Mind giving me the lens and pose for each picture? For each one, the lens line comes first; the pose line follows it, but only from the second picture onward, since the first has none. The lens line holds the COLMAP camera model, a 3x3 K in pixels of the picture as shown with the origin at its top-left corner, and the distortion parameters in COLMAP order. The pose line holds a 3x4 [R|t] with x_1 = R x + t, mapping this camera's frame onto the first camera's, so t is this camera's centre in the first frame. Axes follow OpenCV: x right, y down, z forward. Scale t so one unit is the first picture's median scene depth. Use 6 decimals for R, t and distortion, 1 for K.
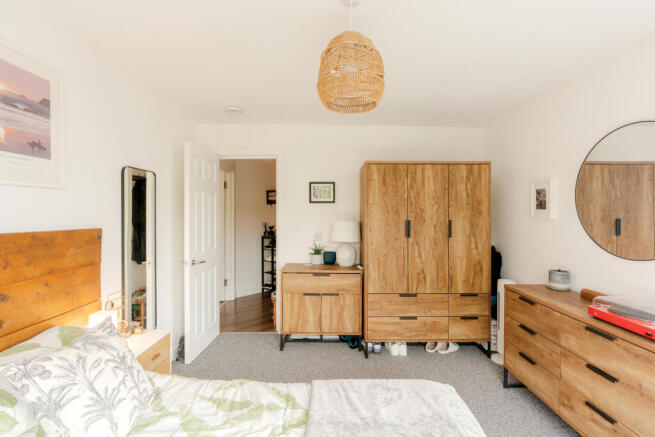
lens RADIAL K [[304.8, 0, 328.9], [0, 304.8, 217.2], [0, 0, 1]] dist [-0.002892, 0.000256]
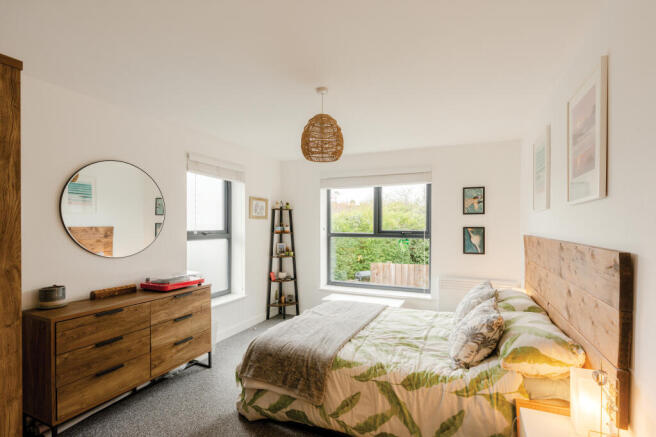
lens RADIAL K [[300.3, 0, 338.6], [0, 300.3, 226.8], [0, 0, 1]] dist [-0.013898, 0.003278]
pose [[-0.912986, 0.002183, 0.407986, -0.522290], [0.009124, 0.999845, 0.015067, -0.019915], [-0.407890, 0.017479, -0.912864, 1.884753]]
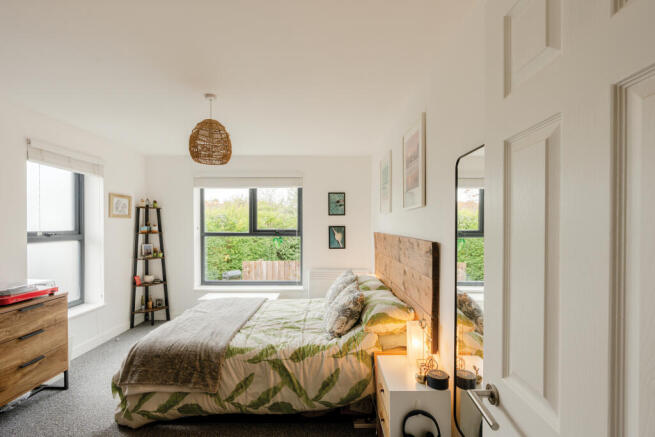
lens RADIAL K [[299.8, 0, 323.7], [0, 299.8, 222.3], [0, 0, 1]] dist [-0.013898, 0.003278]
pose [[-0.999866, 0.005540, 0.015416, -0.462703], [0.005649, 0.999959, 0.007043, -0.026122], [-0.015377, 0.007129, -0.999856, 2.073163]]
